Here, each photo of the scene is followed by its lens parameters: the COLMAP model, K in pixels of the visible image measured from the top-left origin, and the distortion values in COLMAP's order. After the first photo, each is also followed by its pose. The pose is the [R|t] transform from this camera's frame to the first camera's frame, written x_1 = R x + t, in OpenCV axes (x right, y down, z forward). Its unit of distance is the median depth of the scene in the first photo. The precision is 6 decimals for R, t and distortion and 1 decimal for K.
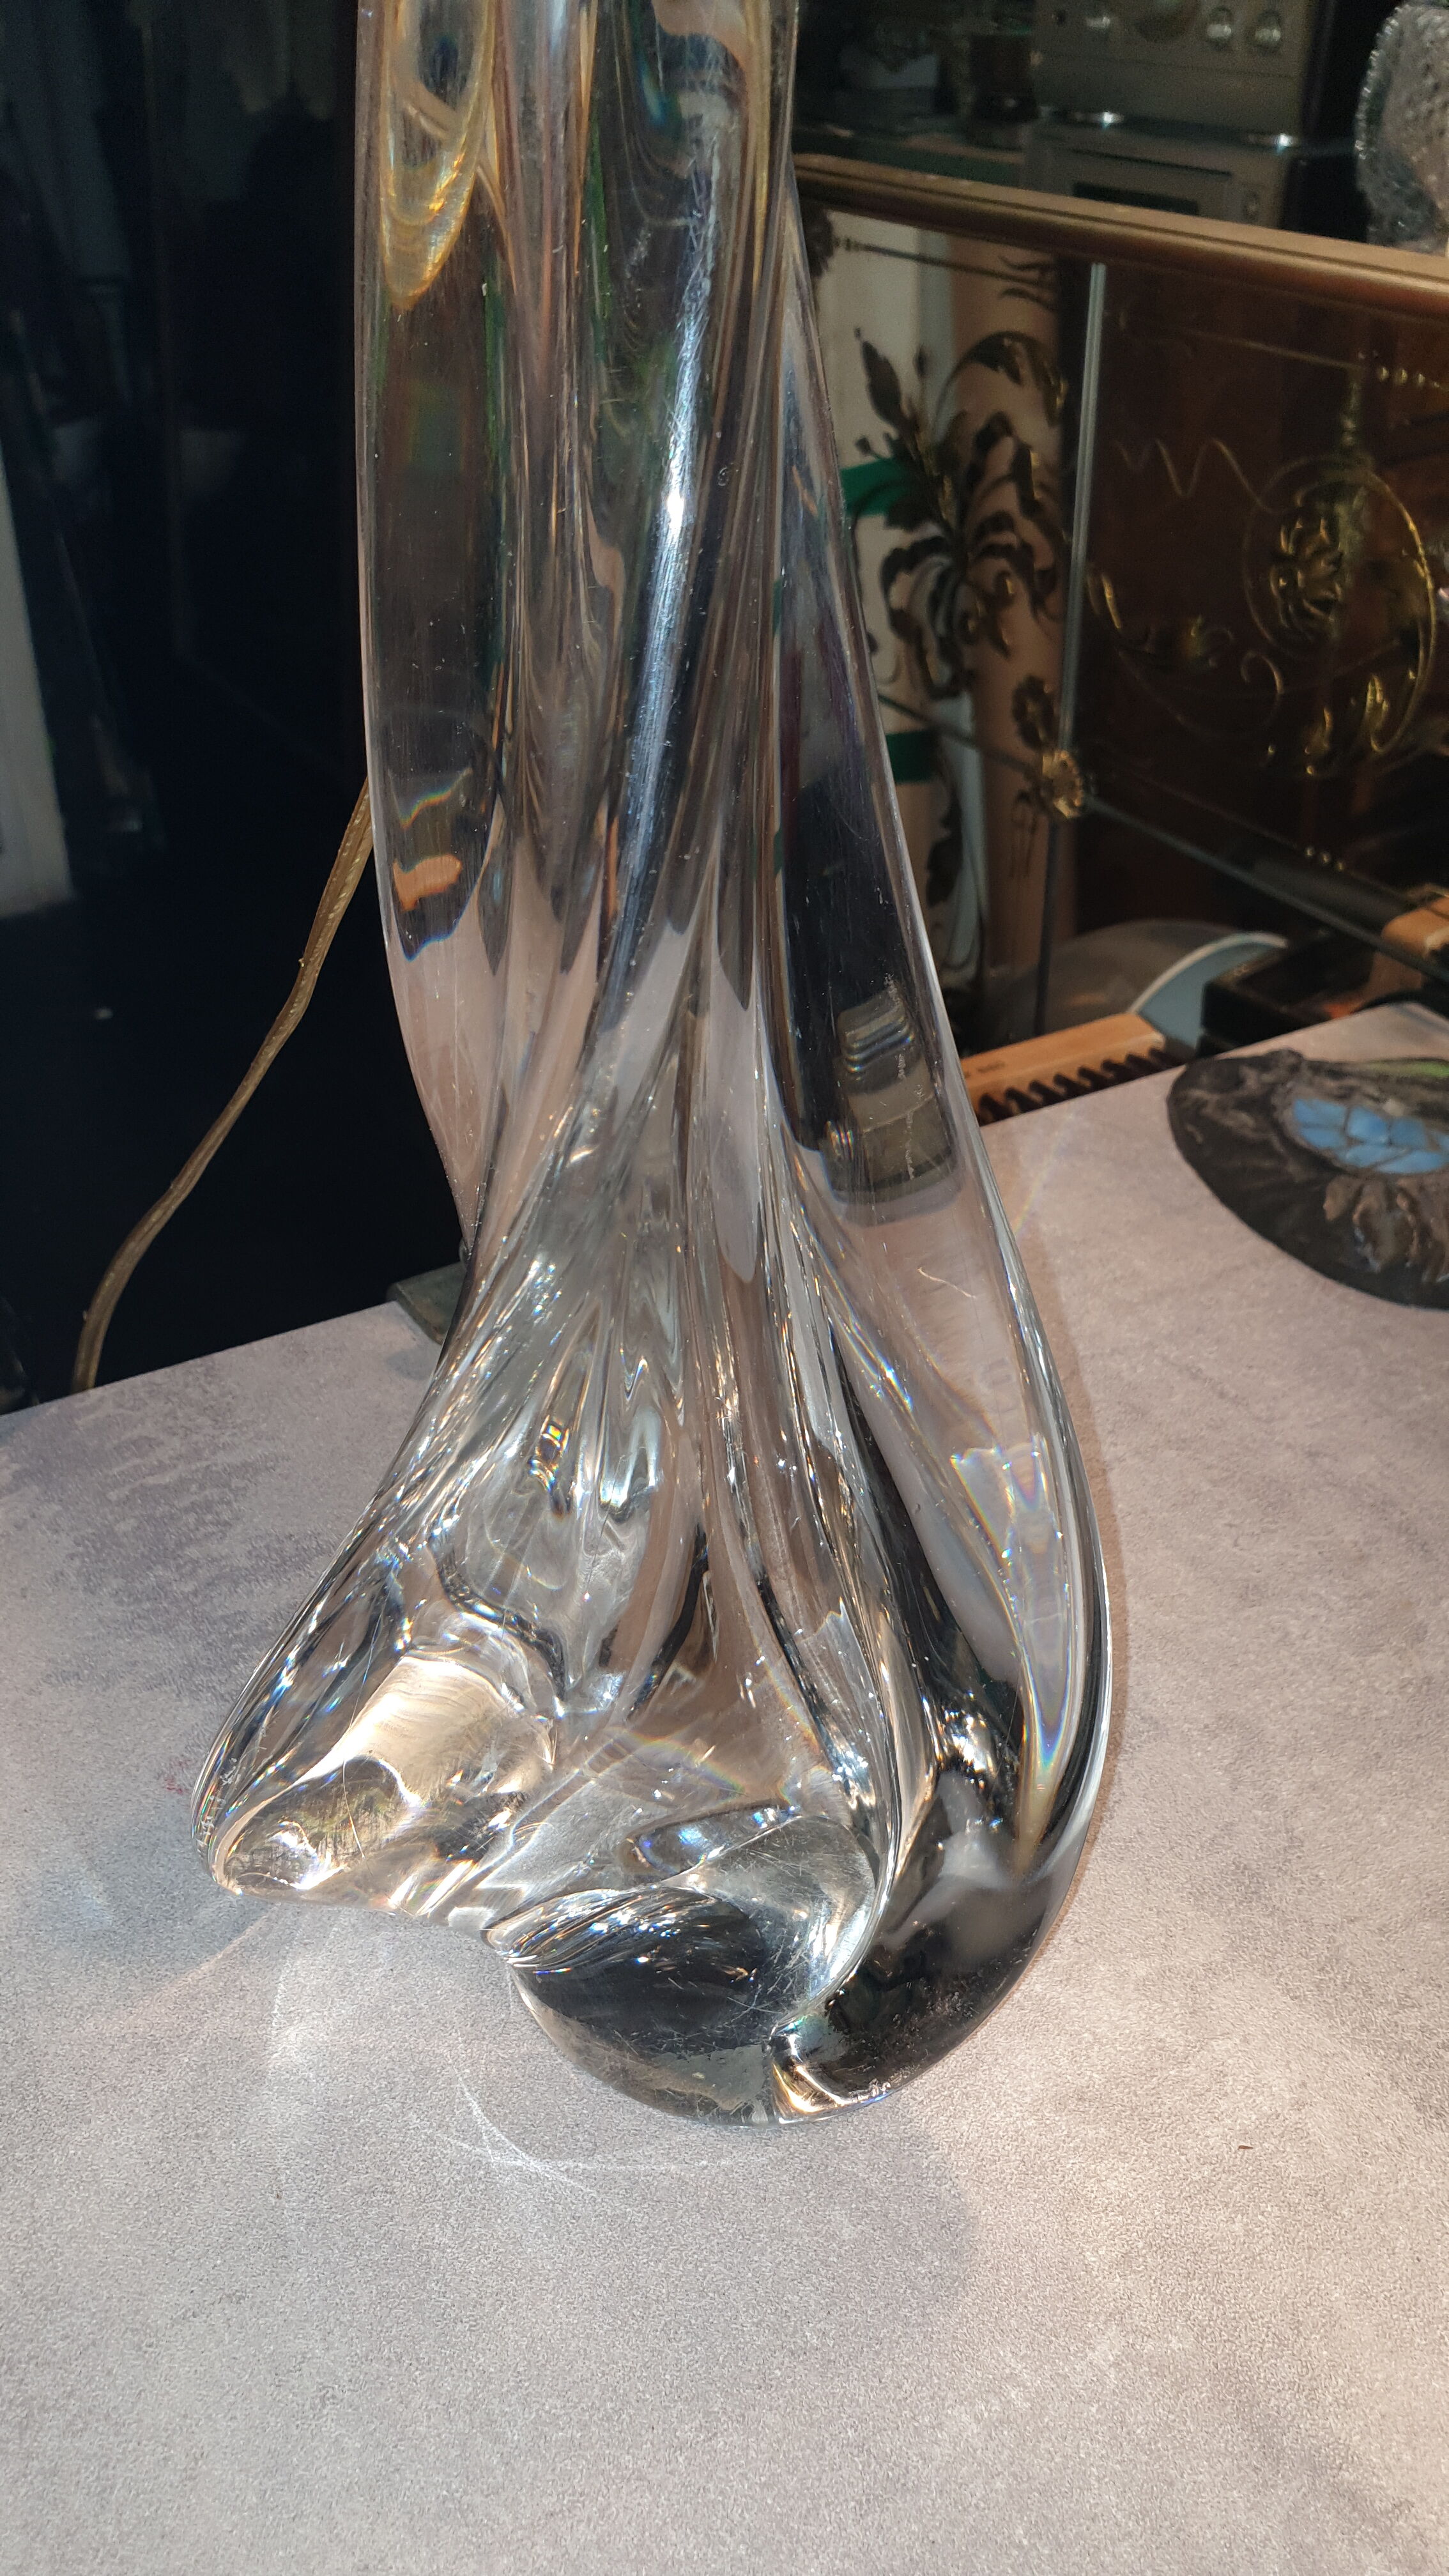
lens RADIAL K [[1999.9, 0, 724.5], [0, 1999.9, 1288.0], [0, 0, 1]] dist [0.005180, 0.001501]
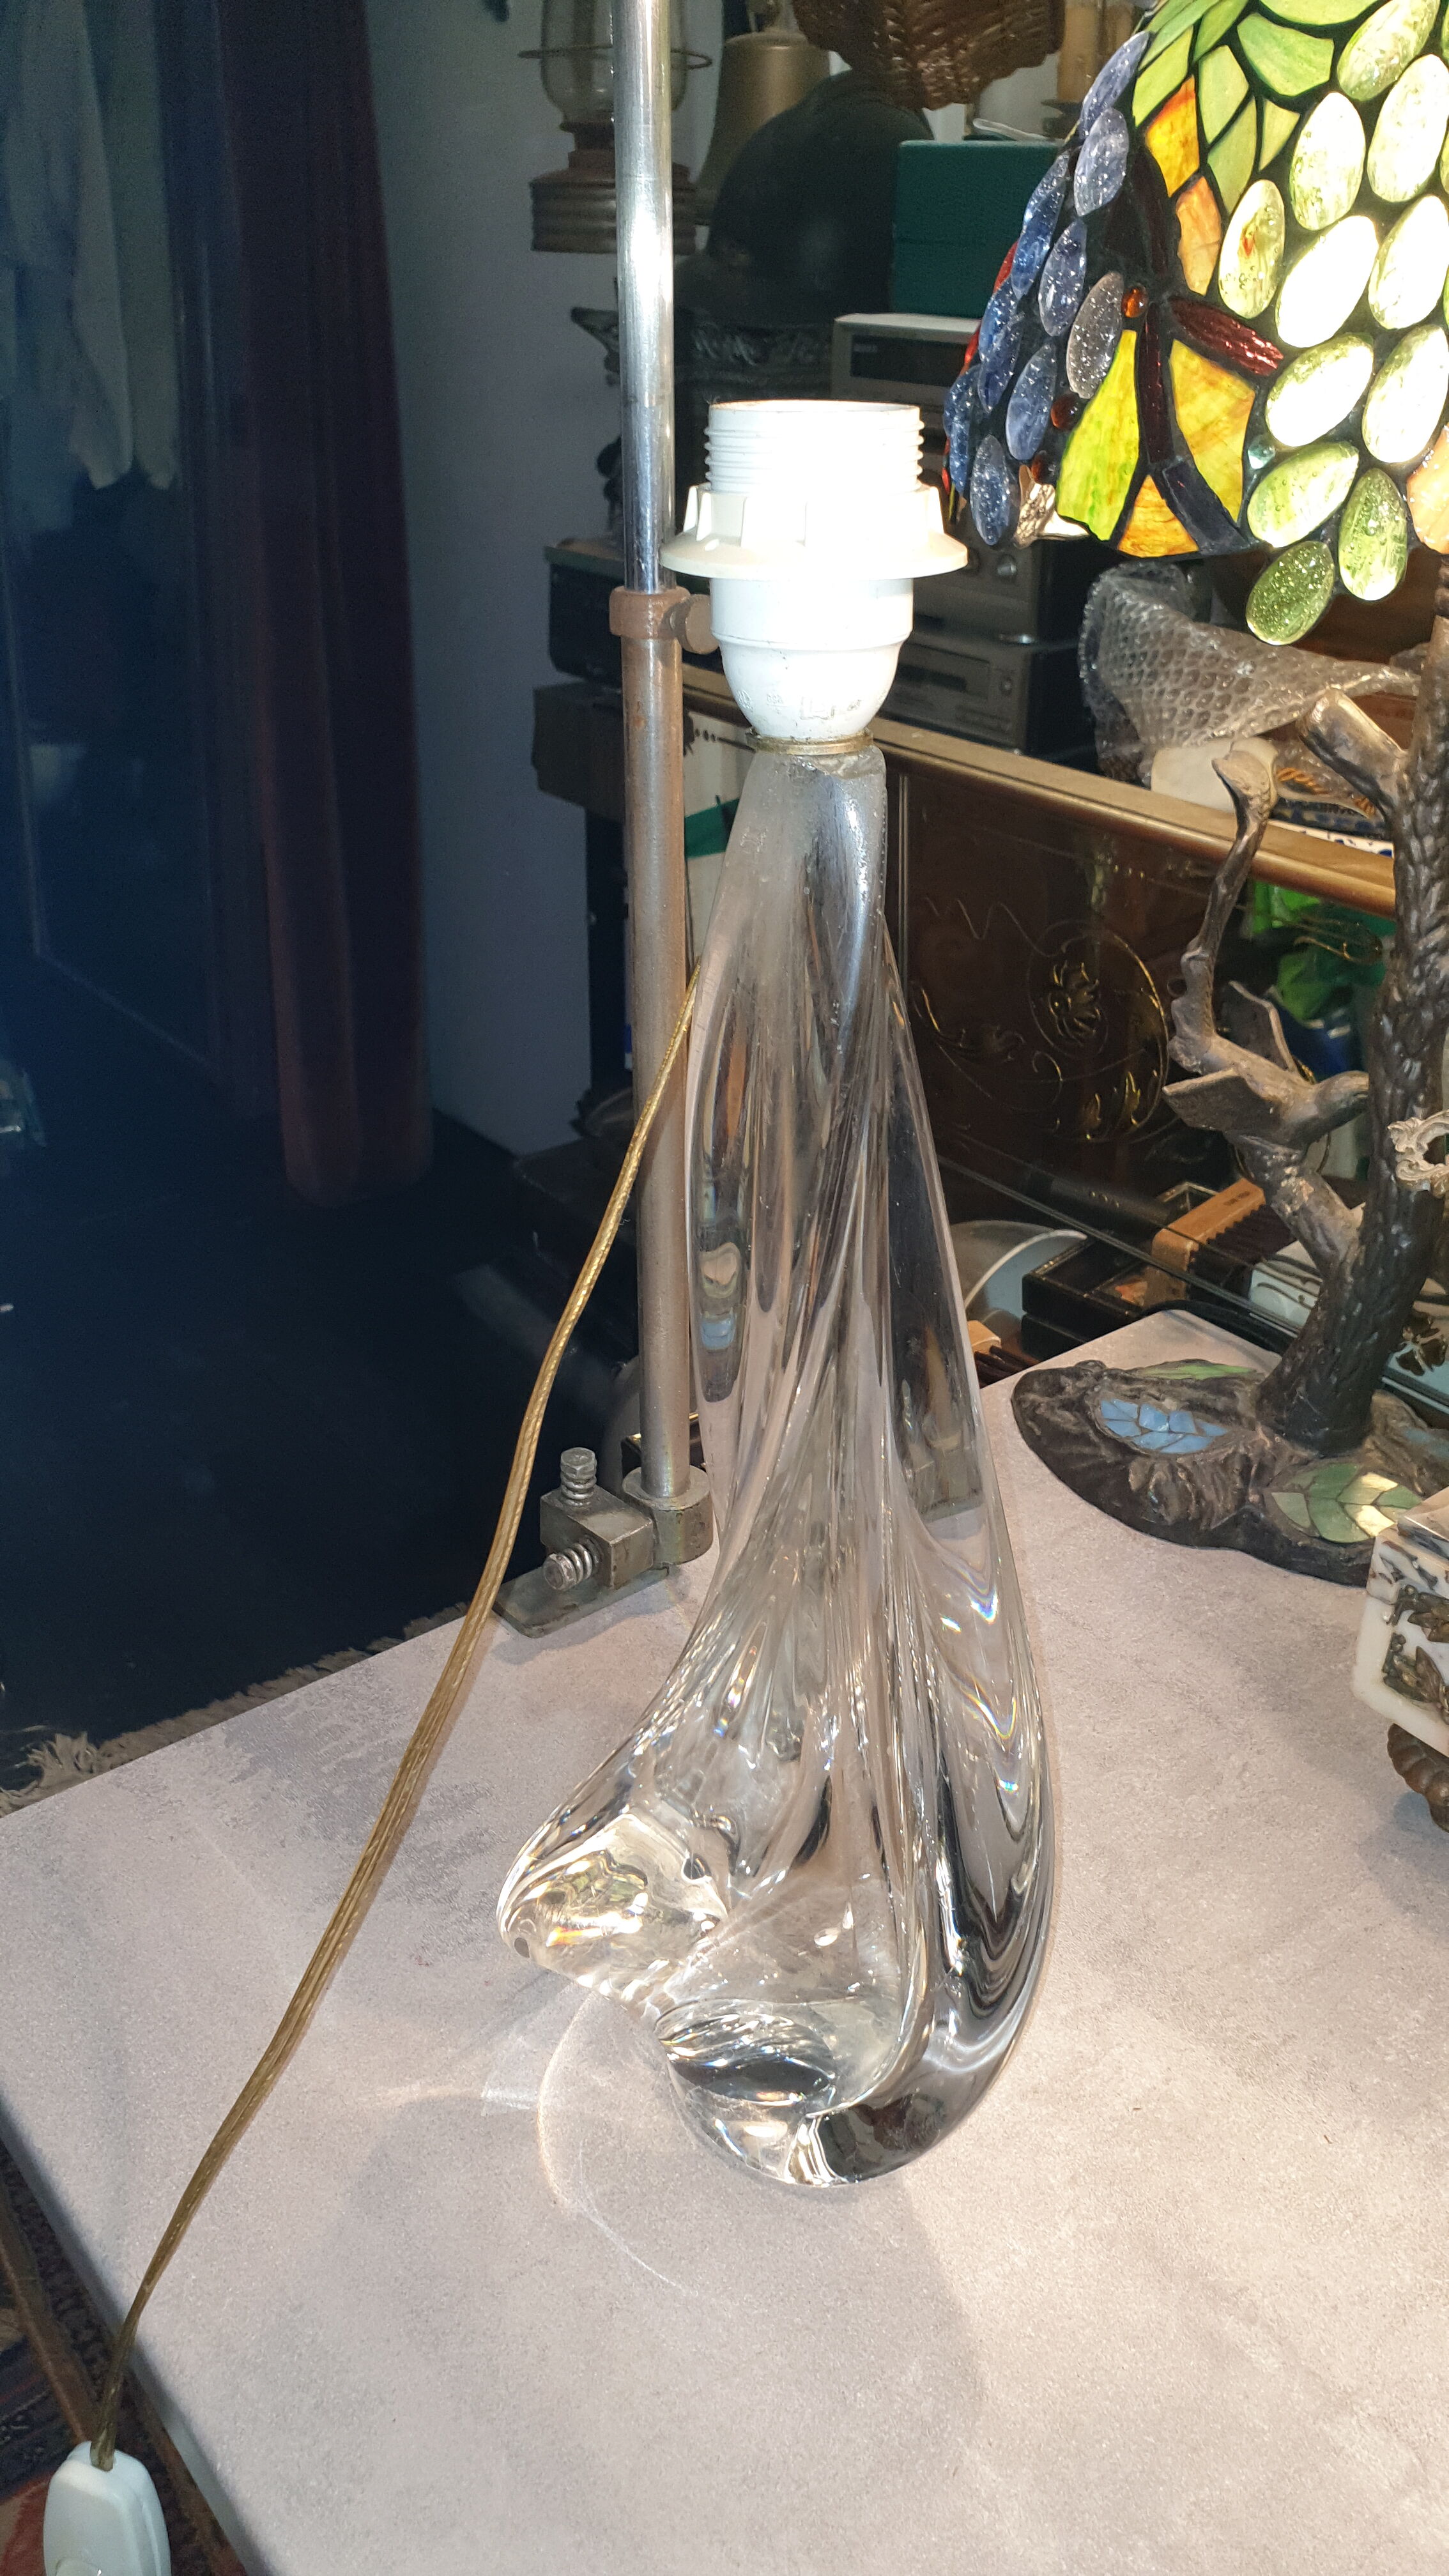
lens RADIAL K [[1996.3, 0, 724.5], [0, 1996.3, 1288.0], [0, 0, 1]] dist [0.082049, -0.208427]
pose [[0.993189, -0.075258, 0.088944, -0.118188], [0.083518, 0.992146, -0.093115, -0.077322], [-0.081238, 0.099910, 0.991675, -0.464190]]
